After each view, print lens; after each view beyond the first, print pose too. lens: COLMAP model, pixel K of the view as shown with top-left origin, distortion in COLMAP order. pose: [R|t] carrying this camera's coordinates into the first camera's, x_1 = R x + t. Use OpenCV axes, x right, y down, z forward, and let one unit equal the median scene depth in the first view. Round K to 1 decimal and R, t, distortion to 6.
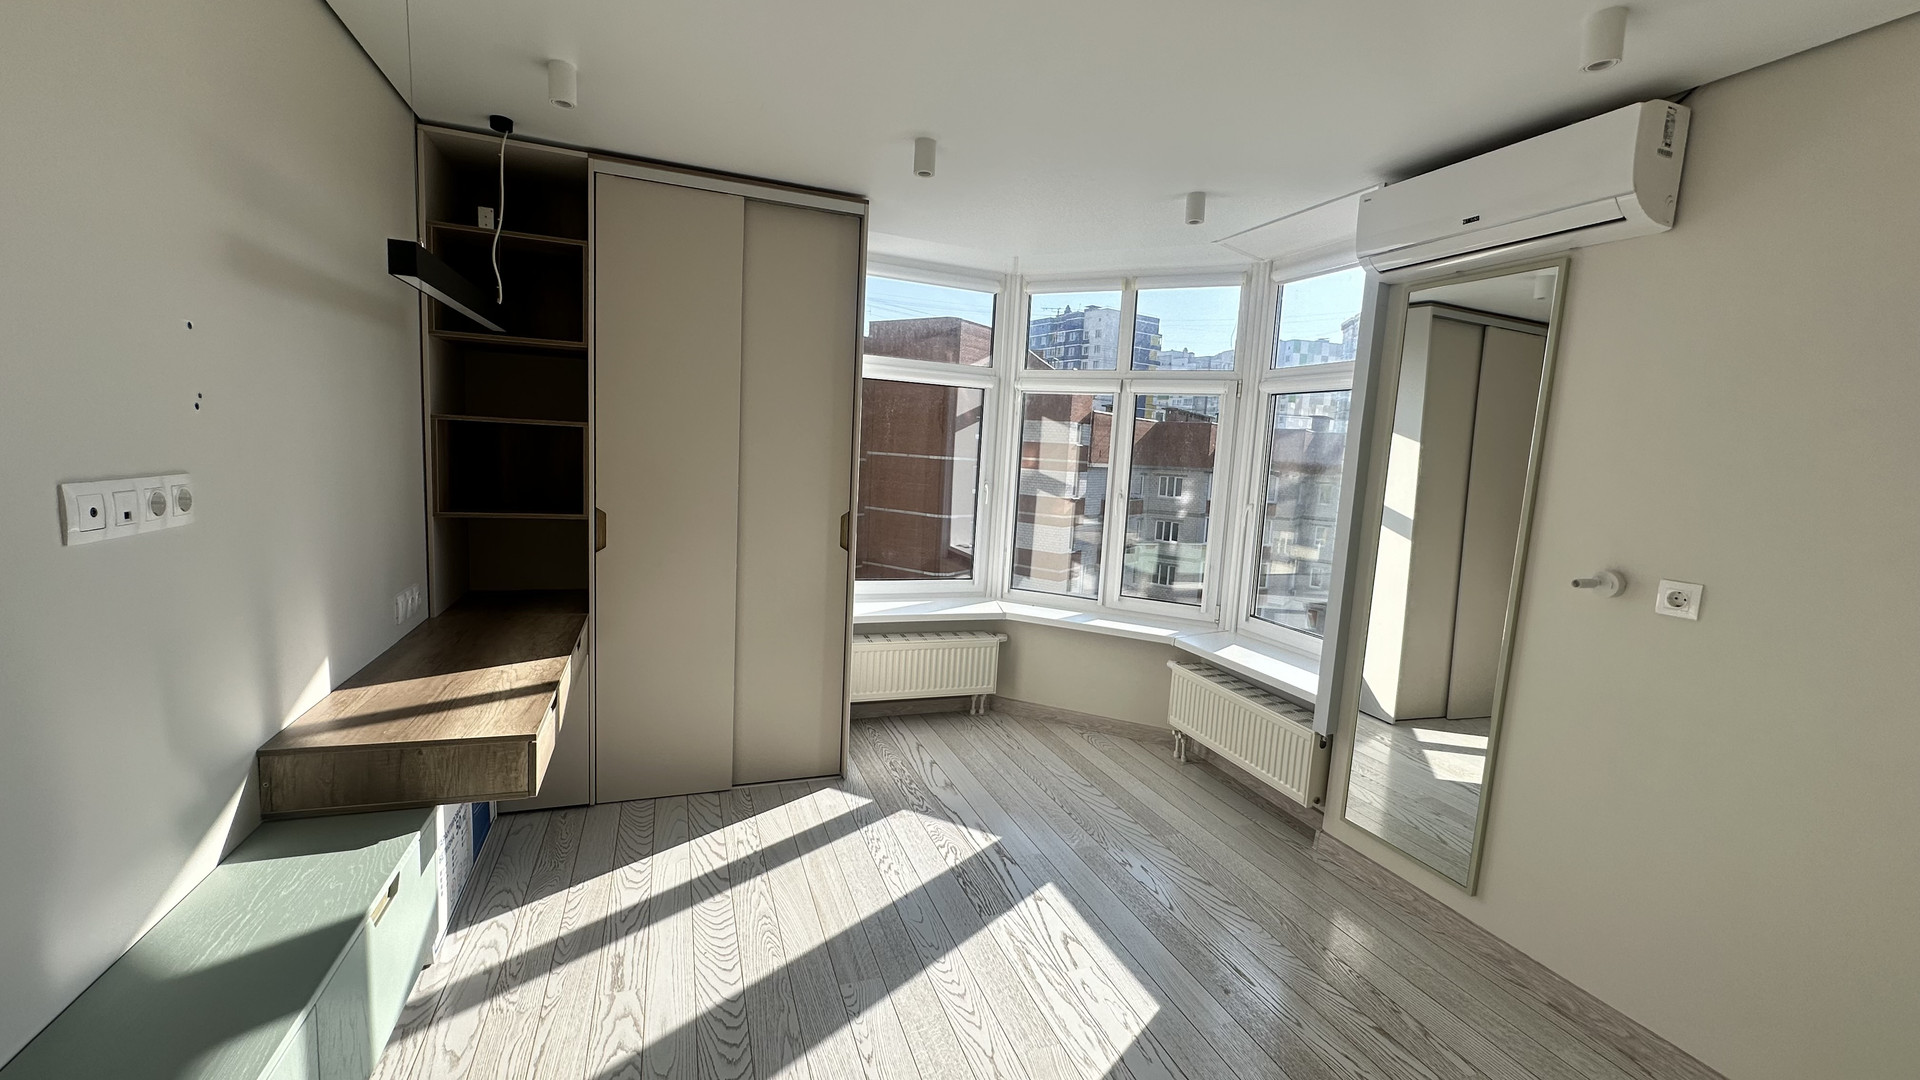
lens RADIAL K [[764.9, 0, 957.0], [0, 764.9, 538.3], [0, 0, 1]] dist [-0.002980, 0.000120]
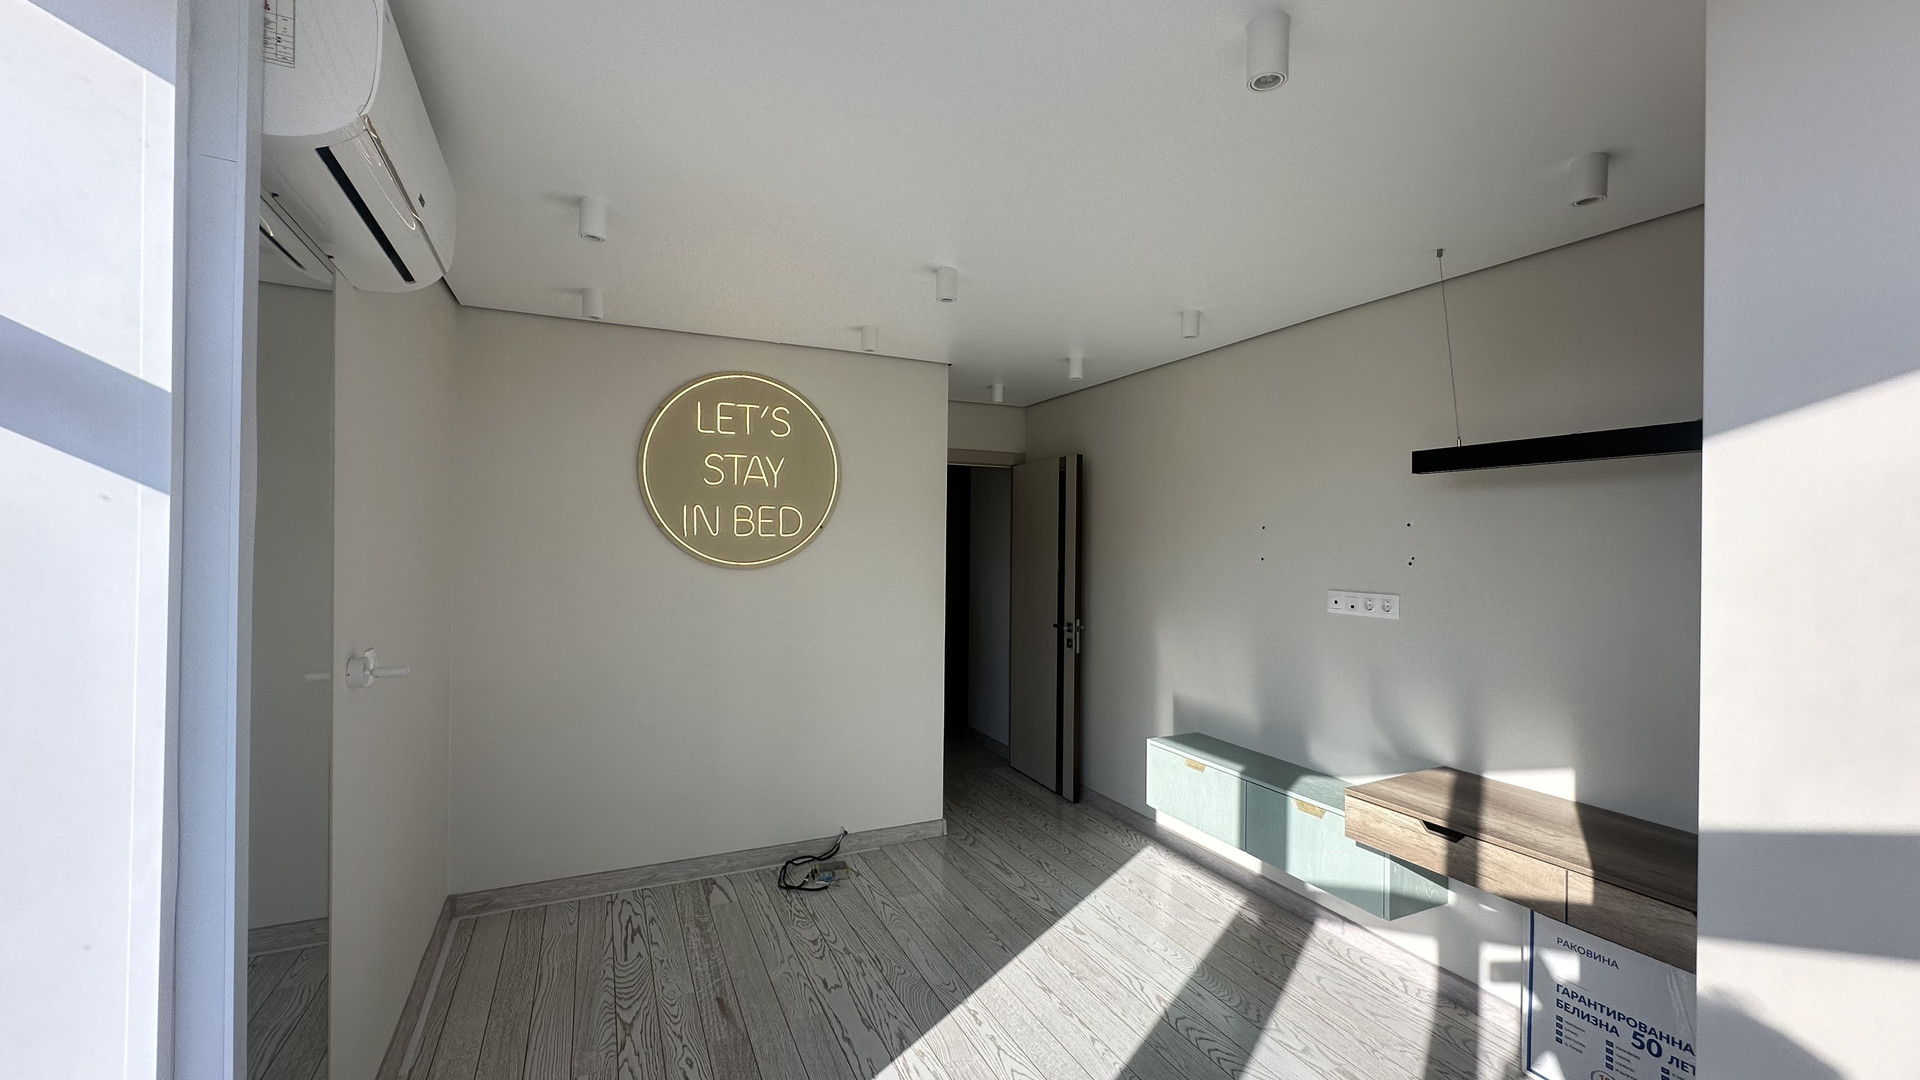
lens RADIAL K [[764.9, 0, 957.0], [0, 764.9, 538.3], [0, 0, 1]] dist [-0.002980, 0.000120]
pose [[-0.994607, -0.063899, -0.081690, 0.258426], [-0.072587, 0.991472, 0.108232, -0.261233], [0.074078, 0.113578, -0.990764, 2.052940]]
